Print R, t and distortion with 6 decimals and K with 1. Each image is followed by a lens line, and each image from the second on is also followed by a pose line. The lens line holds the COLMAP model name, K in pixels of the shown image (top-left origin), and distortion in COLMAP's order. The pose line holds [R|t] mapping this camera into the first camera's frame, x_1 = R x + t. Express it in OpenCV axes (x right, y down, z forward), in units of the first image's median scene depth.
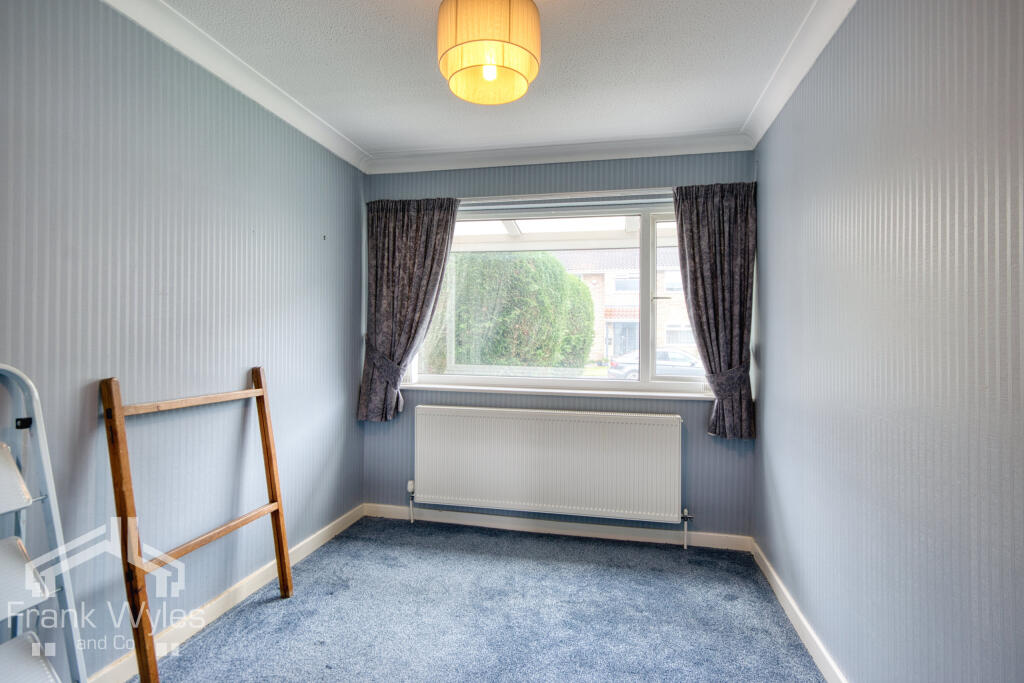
lens RADIAL K [[523.2, 0, 510.7], [0, 523.2, 333.7], [0, 0, 1]] dist [0.009810, -0.005530]
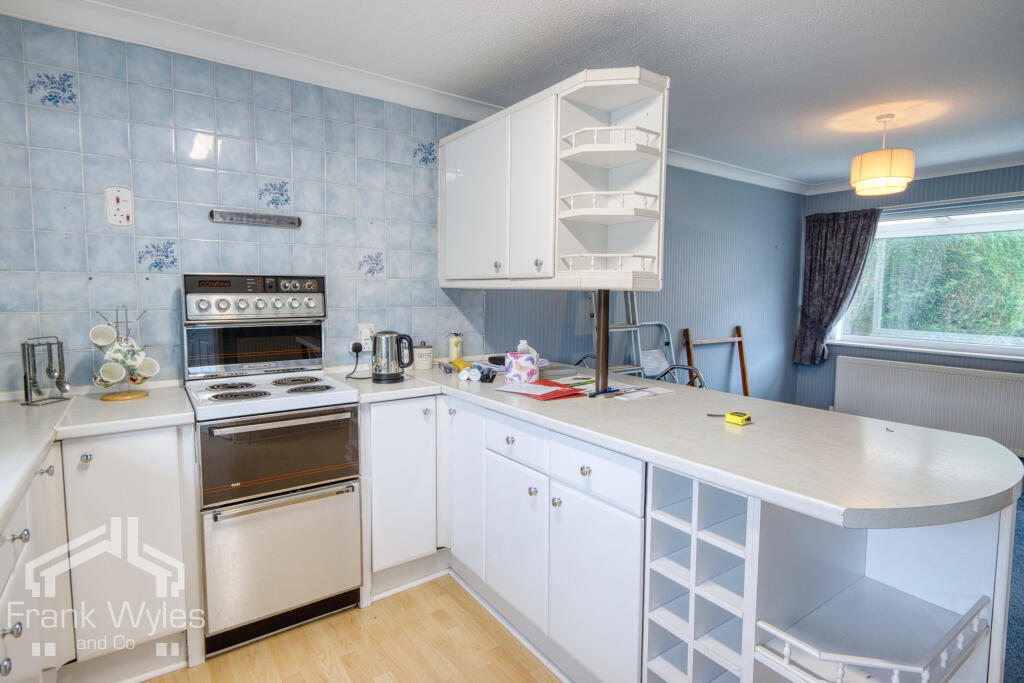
lens RADIAL K [[523.2, 0, 510.7], [0, 523.2, 333.7], [0, 0, 1]] dist [0.009810, -0.005530]
pose [[0.724525, 0.052856, -0.687219, 0.176815], [0.005400, 0.996589, 0.082344, -0.054765], [0.689228, -0.063371, 0.721768, -0.749513]]
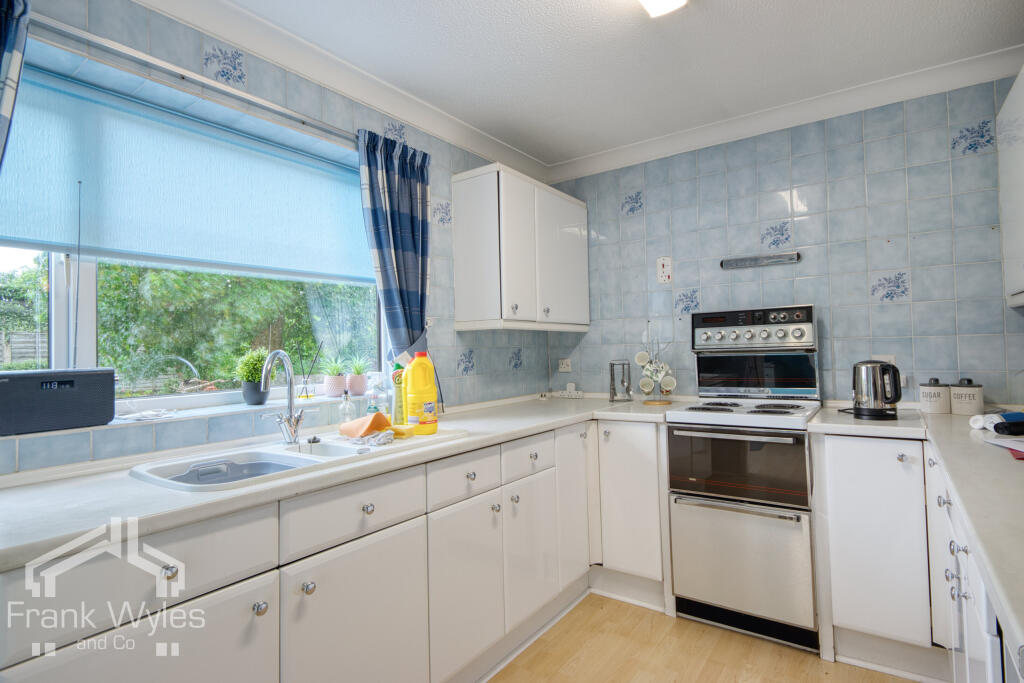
lens RADIAL K [[523.2, 0, 510.7], [0, 523.2, 333.7], [0, 0, 1]] dist [0.009810, -0.005530]
pose [[-0.407314, -0.023008, -0.912998, 0.334433], [0.031719, 0.998723, -0.039320, -0.018152], [0.912737, -0.044975, -0.406064, -0.460117]]
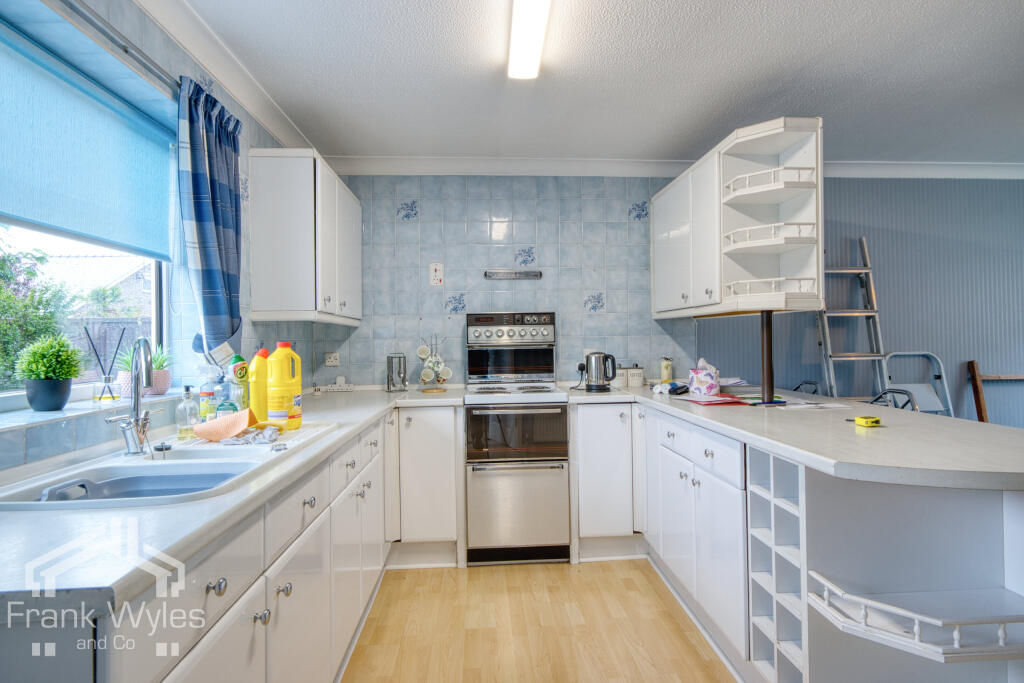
lens RADIAL K [[523.2, 0, 510.7], [0, 523.2, 333.7], [0, 0, 1]] dist [0.009810, -0.005530]
pose [[0.252013, -0.021392, -0.967487, 0.443001], [0.024532, 0.999576, -0.015712, -0.018520], [0.967413, -0.019775, 0.252431, -0.725933]]
